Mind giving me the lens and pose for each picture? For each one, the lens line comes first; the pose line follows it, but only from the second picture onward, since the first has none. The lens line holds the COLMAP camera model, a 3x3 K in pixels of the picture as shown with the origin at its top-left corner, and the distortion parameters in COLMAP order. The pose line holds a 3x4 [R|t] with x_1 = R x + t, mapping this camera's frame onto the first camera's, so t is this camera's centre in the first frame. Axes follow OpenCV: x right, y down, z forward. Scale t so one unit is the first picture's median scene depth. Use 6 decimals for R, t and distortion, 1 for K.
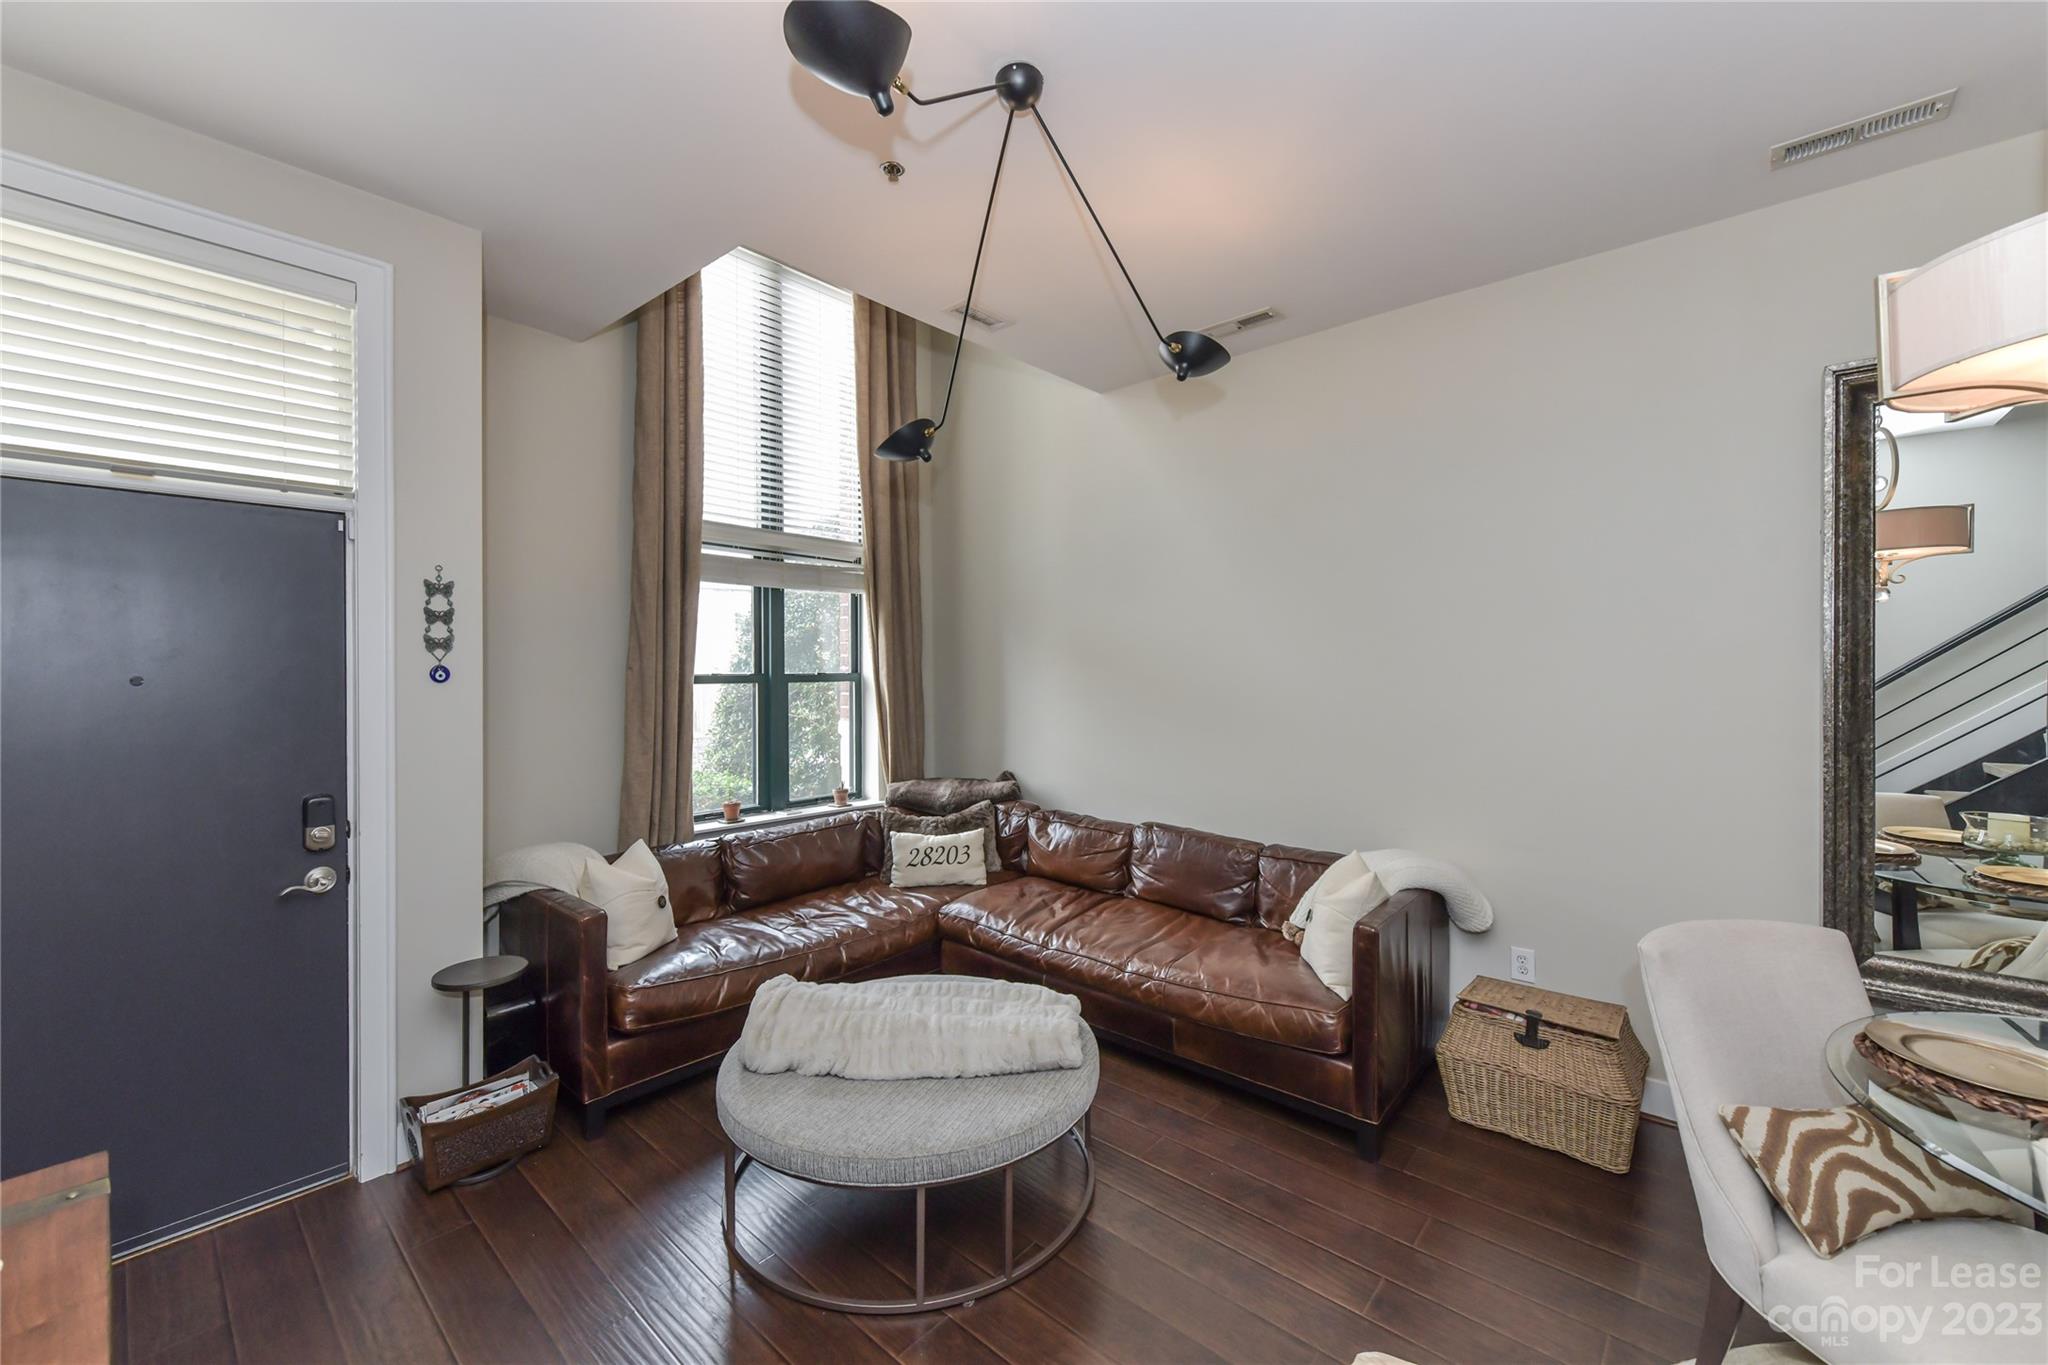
lens RADIAL K [[828.9, 0, 1047.5], [0, 828.9, 662.0], [0, 0, 1]] dist [0.002905, -0.002784]
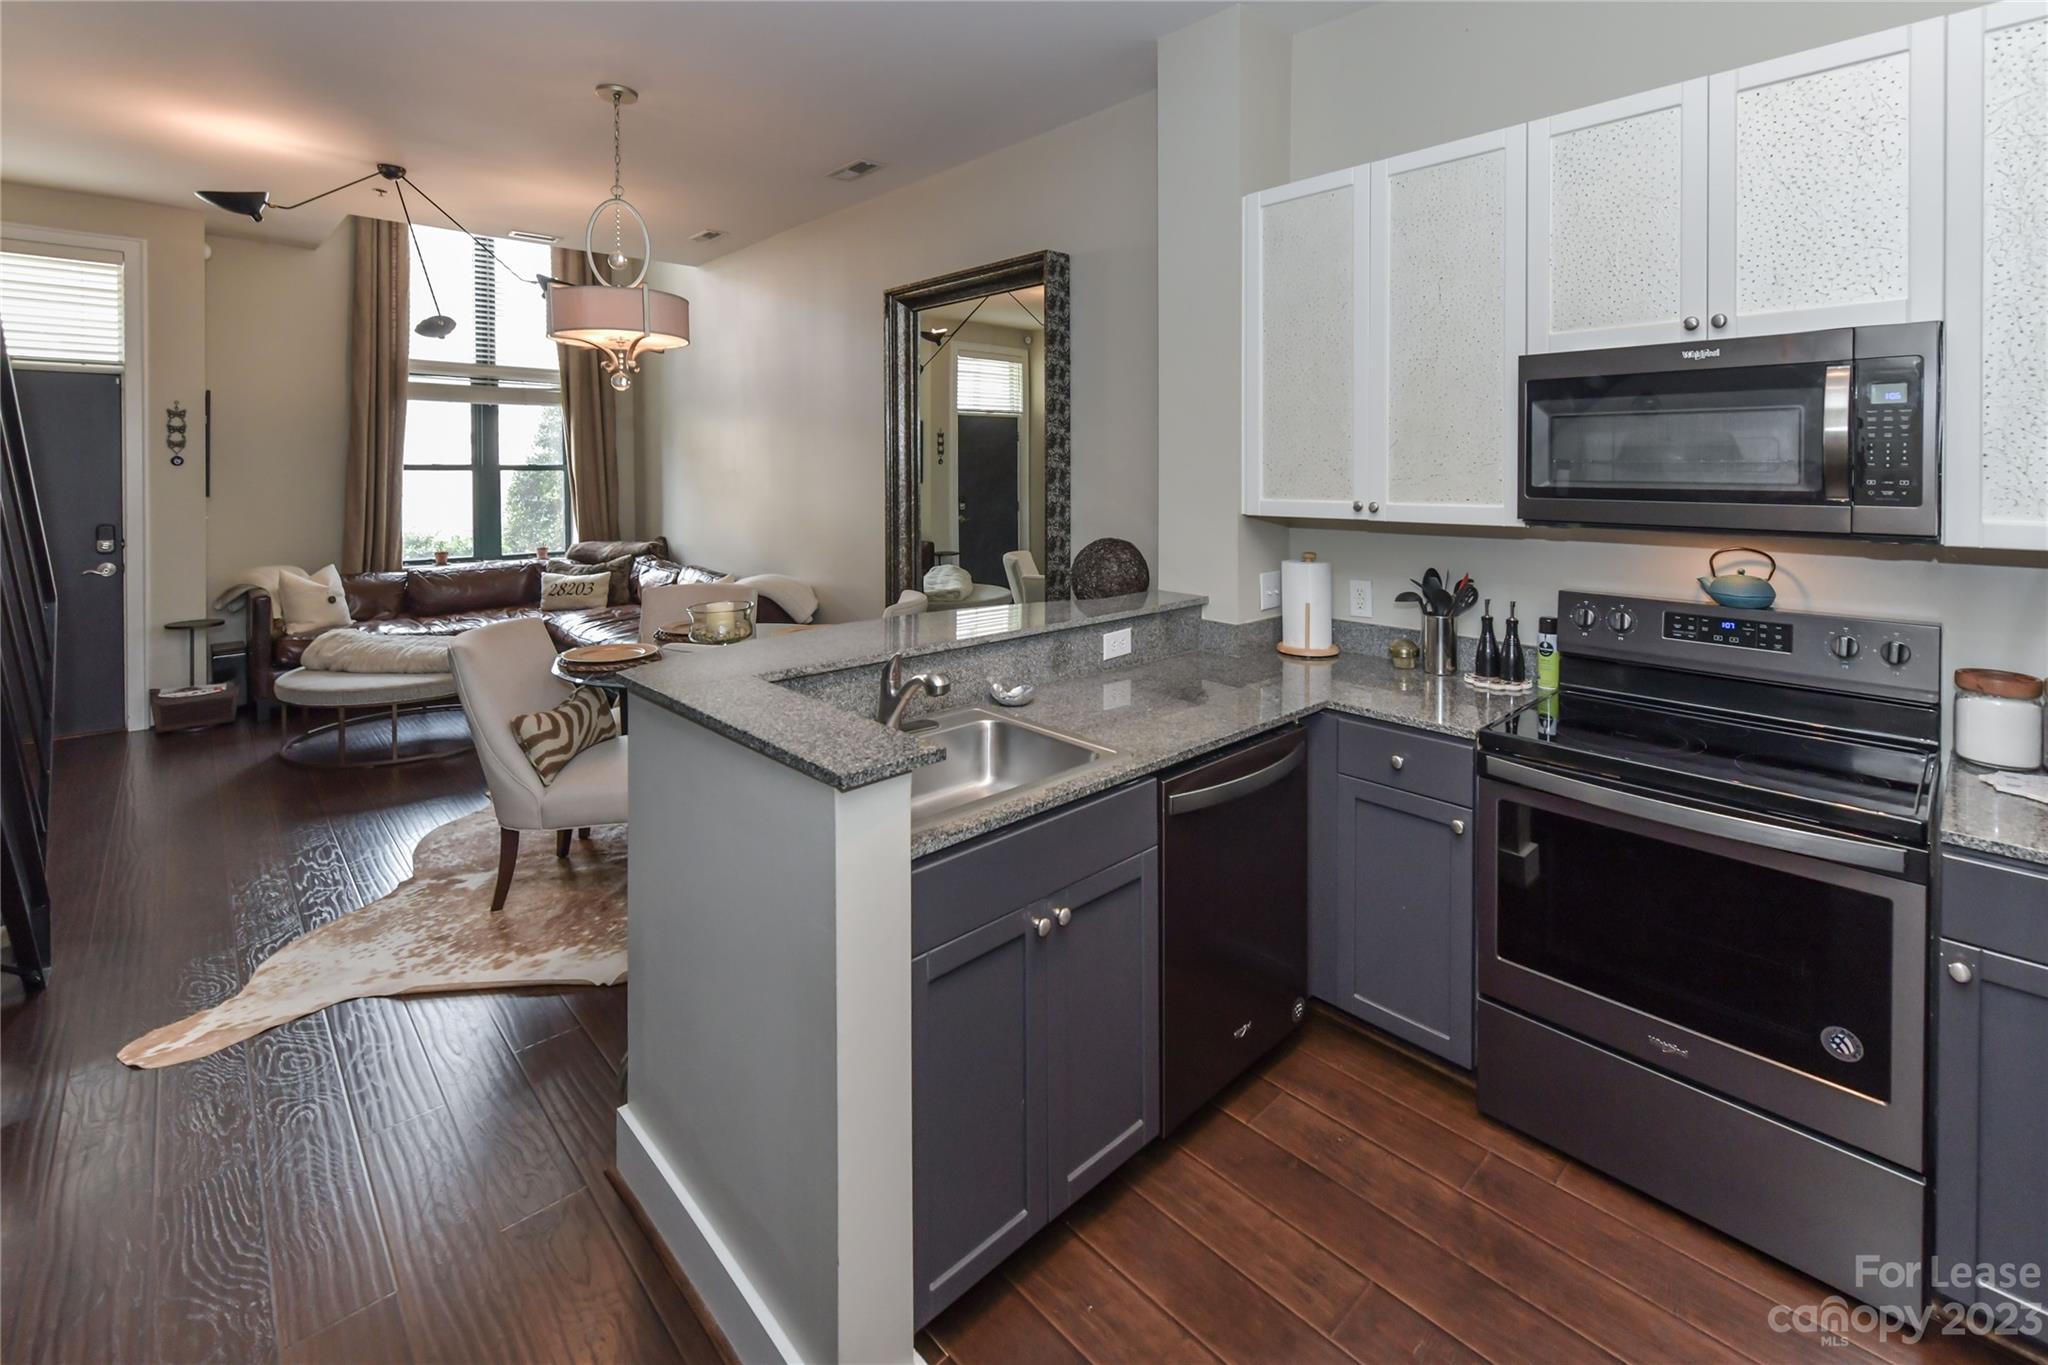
lens RADIAL K [[889.5, 0, 1062.5], [0, 889.5, 474.7], [0, 0, 1]] dist [-0.003426, 0.000224]
pose [[0.994869, 0.003205, -0.101124, 1.363957], [-0.001790, 0.999899, 0.014074, 0.013701], [0.101159, -0.013821, 0.994774, -0.719913]]
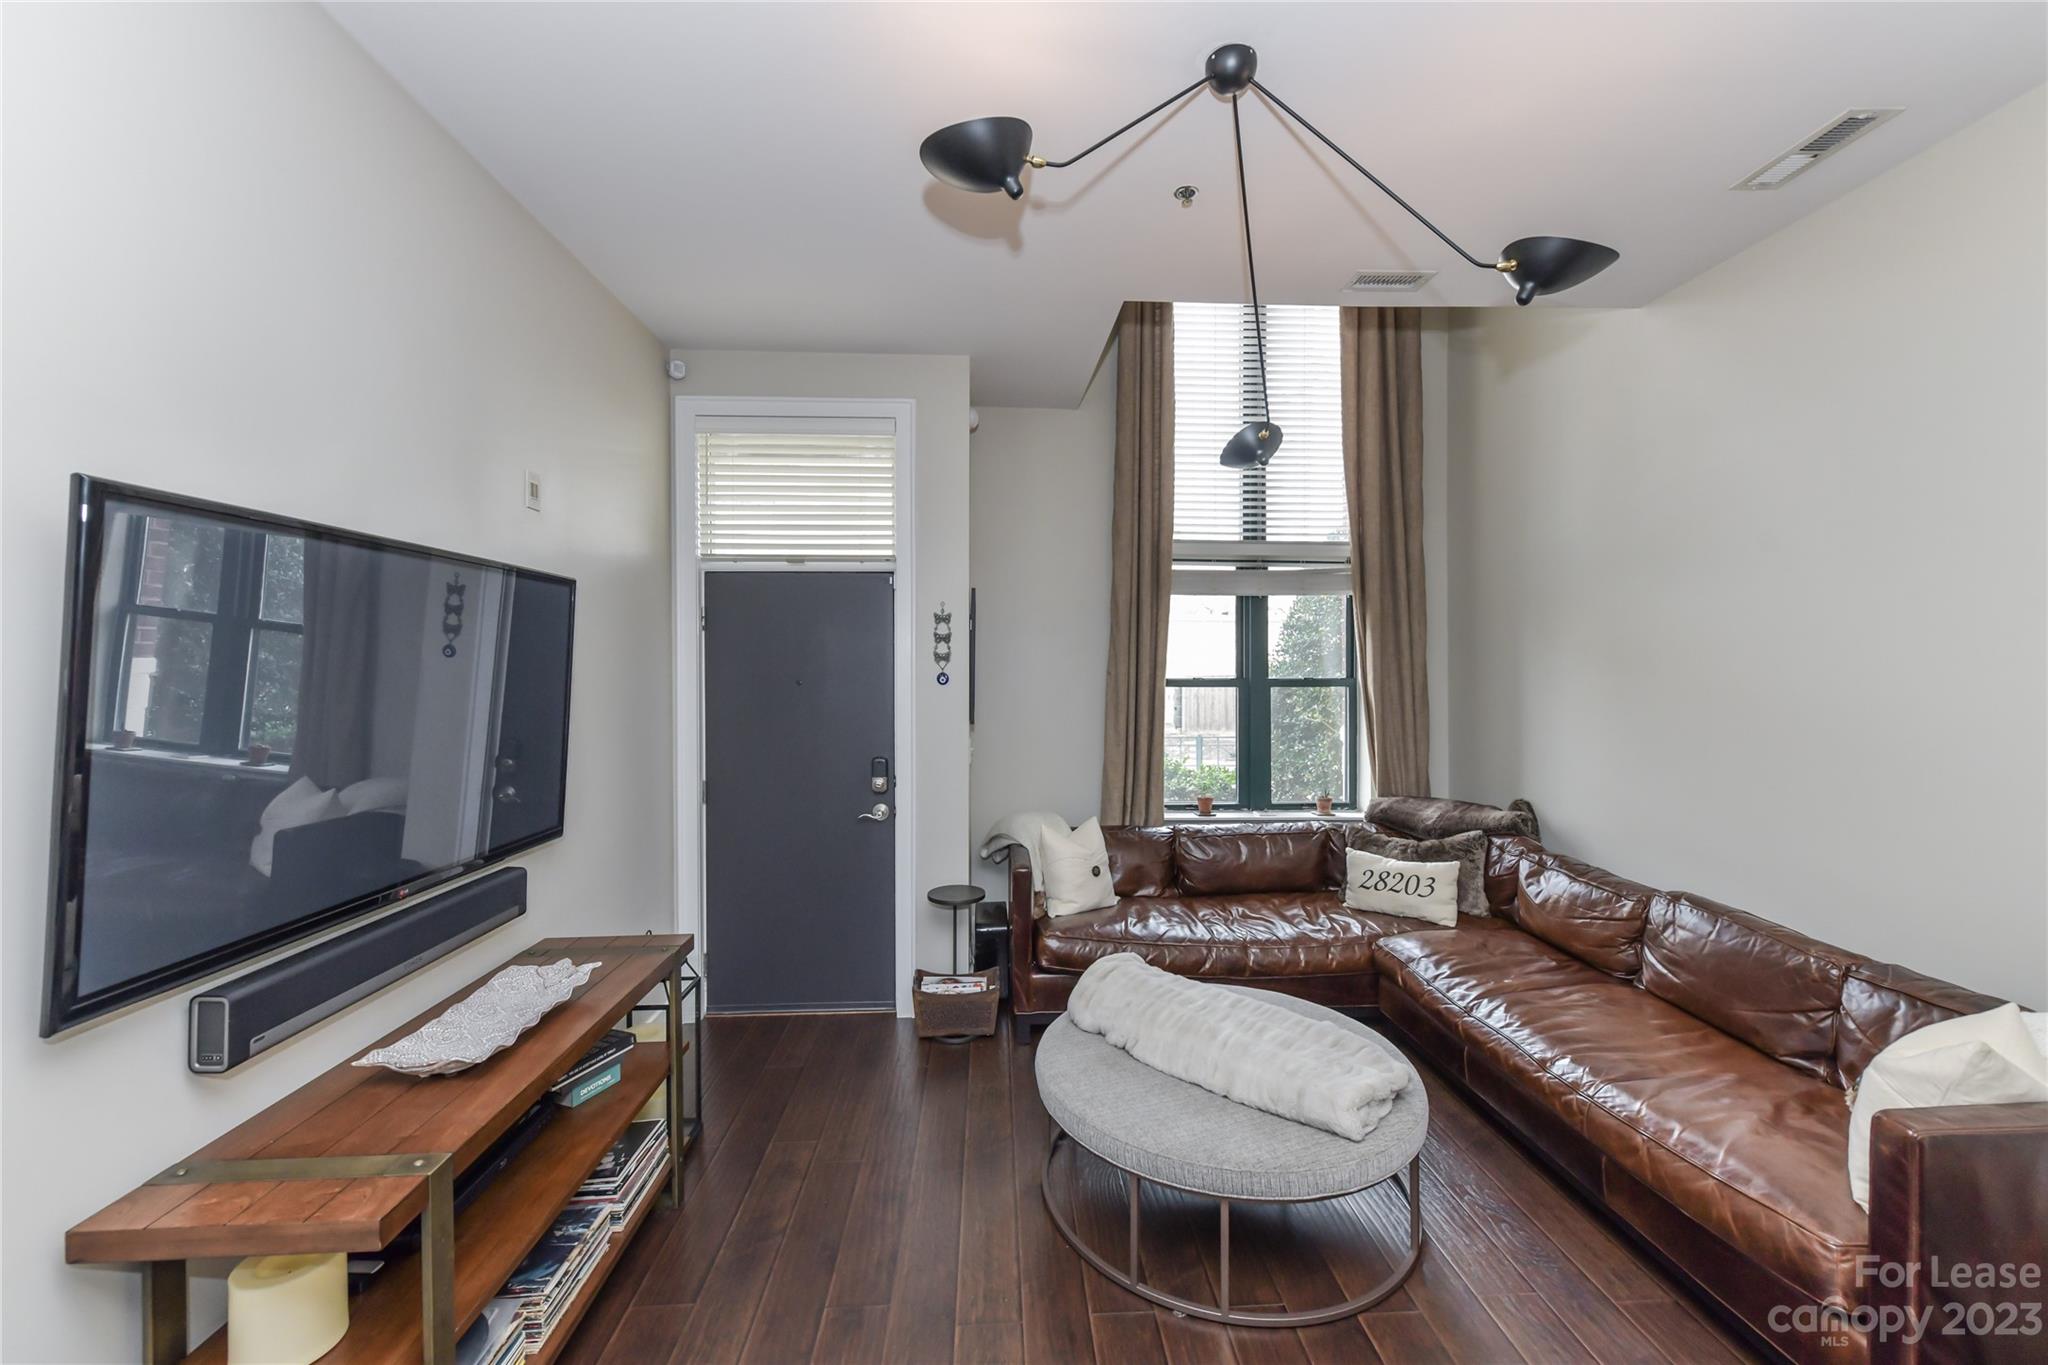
lens RADIAL K [[828.9, 0, 1032.4], [0, 828.9, 662.8], [0, 0, 1]] dist [0.002905, -0.002784]
pose [[0.679278, -0.002436, -0.733877, 0.403601], [0.004780, 0.999988, 0.001105, -0.013180], [0.733866, -0.004259, 0.679281, 0.147225]]
